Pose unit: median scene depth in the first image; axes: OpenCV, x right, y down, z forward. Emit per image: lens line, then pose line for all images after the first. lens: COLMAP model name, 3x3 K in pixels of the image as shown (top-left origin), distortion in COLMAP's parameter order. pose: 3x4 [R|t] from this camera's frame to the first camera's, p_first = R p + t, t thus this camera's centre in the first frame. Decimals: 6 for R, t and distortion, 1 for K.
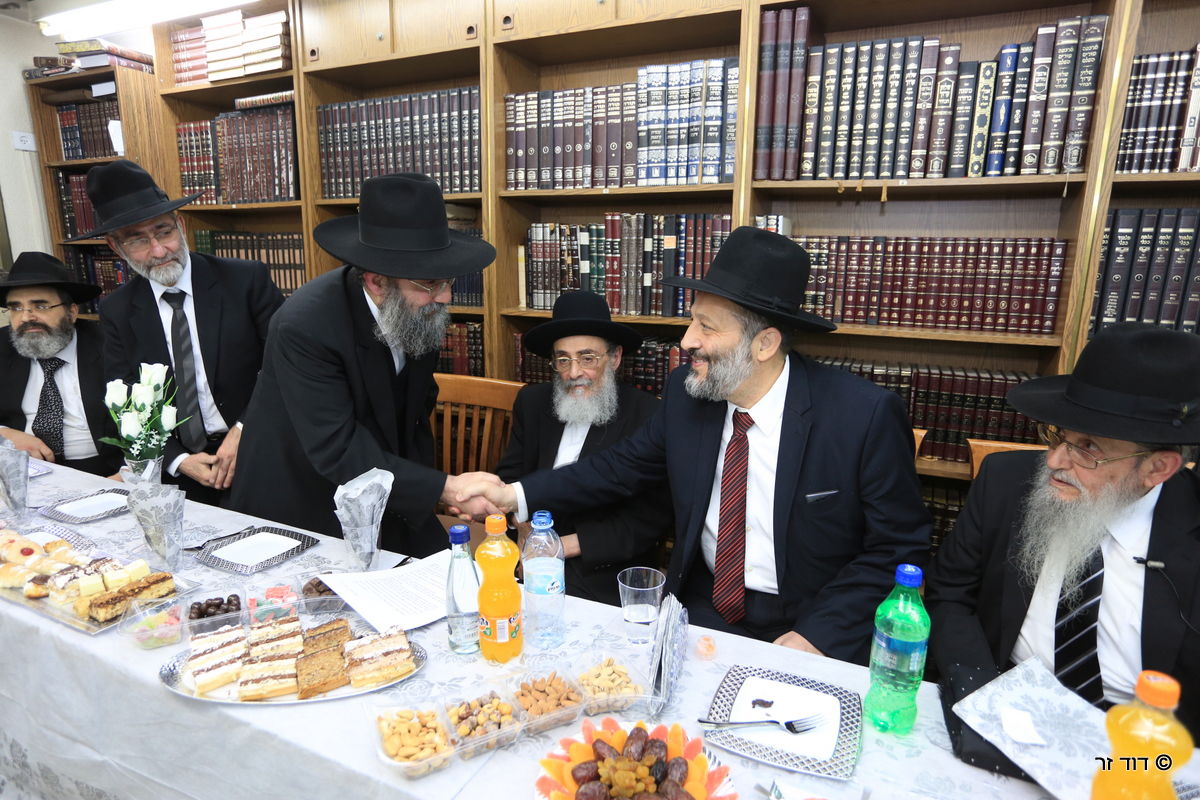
lens RADIAL K [[675.8, 0, 603.4], [0, 675.8, 404.8], [0, 0, 1]] dist [-0.063210, 0.038518]
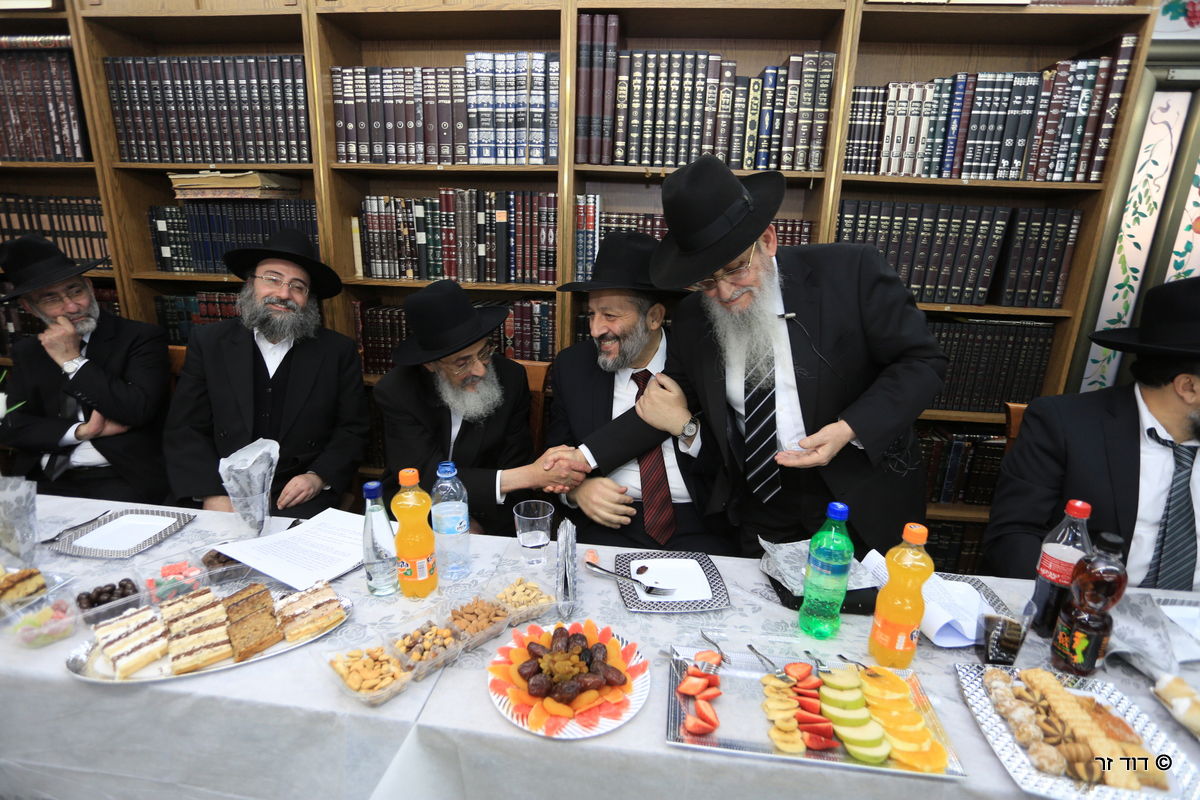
lens RADIAL K [[605.3, 0, 600.7], [0, 605.3, 402.5], [0, 0, 1]] dist [-0.061996, 0.027026]
pose [[0.947743, -0.072190, 0.310760, -0.085218], [0.049517, 0.995544, 0.080252, -0.005677], [-0.315168, -0.060670, 0.947095, -0.019834]]
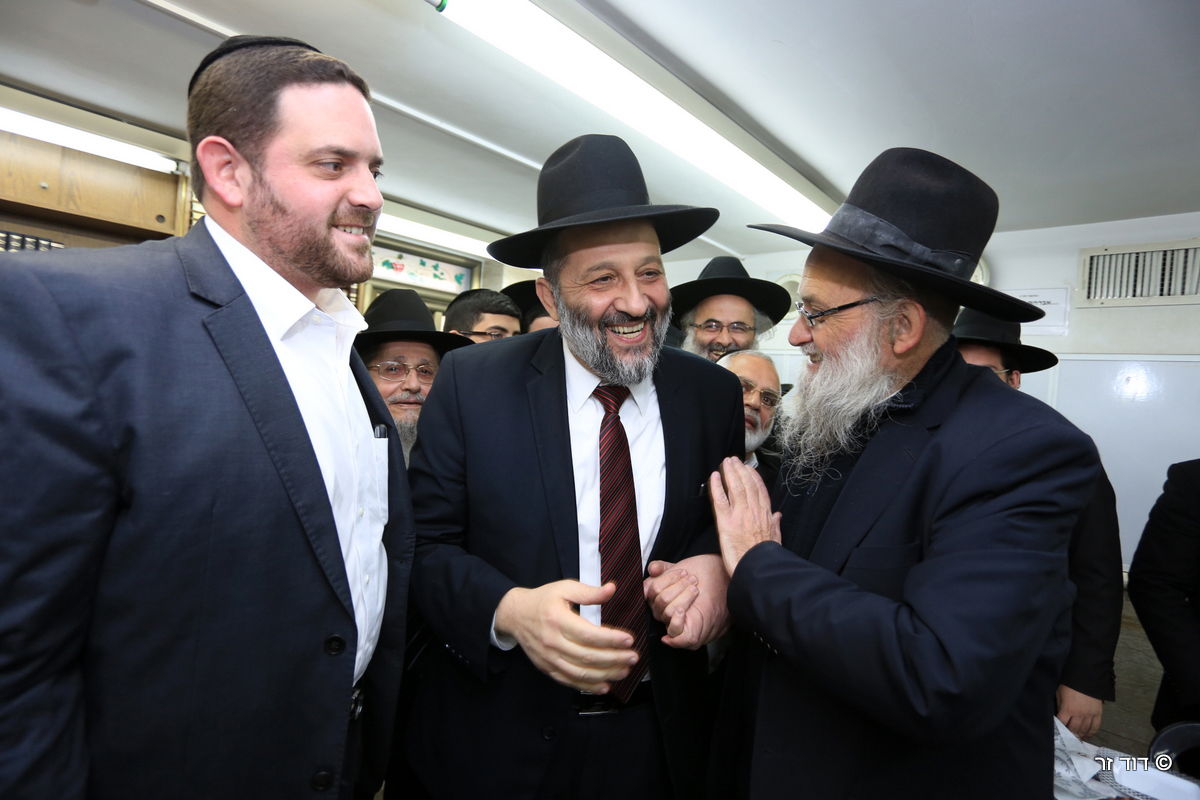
lens RADIAL K [[605.3, 0, 601.0], [0, 605.3, 400.8], [0, 0, 1]] dist [-0.061996, 0.027026]
pose [[0.300331, -0.001186, 0.953834, -0.374303], [0.129508, 0.990789, -0.039546, 0.026078], [-0.945002, 0.135406, 0.297718, -0.489796]]
